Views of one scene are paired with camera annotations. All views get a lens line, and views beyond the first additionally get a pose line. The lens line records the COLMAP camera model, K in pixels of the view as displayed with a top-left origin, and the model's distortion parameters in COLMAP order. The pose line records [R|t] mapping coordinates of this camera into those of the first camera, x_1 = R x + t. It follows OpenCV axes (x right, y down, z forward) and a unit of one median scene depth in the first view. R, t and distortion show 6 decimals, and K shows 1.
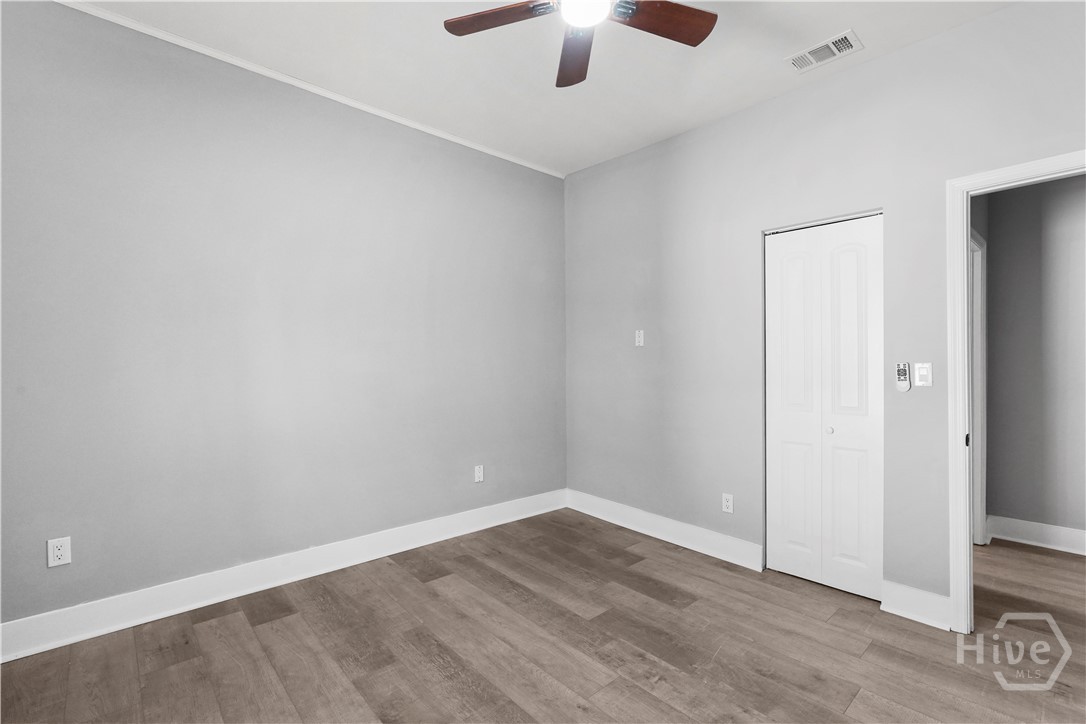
lens RADIAL K [[484.2, 0, 539.3], [0, 484.2, 363.2], [0, 0, 1]] dist [-0.002599, 0.000883]
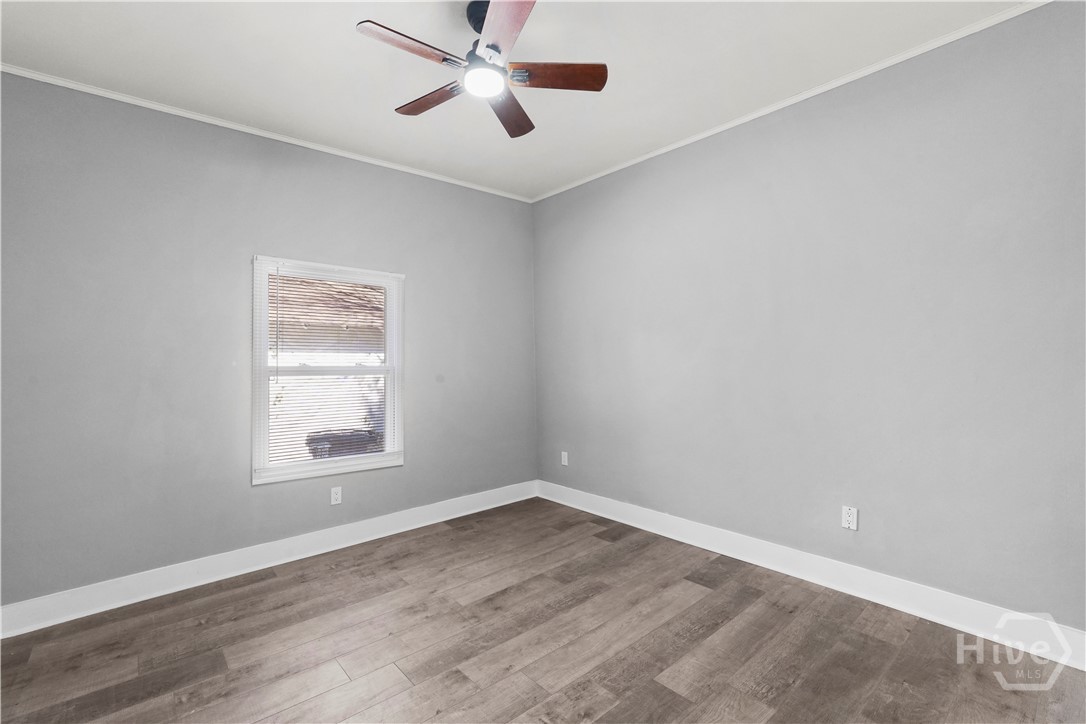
lens RADIAL K [[484.2, 0, 539.3], [0, 484.2, 363.2], [0, 0, 1]] dist [-0.002599, 0.000883]
pose [[-0.006913, 0.002635, -0.999973, 0.919227], [0.001908, 0.999995, 0.002622, -0.013826], [0.999974, -0.001890, -0.006918, 0.798370]]
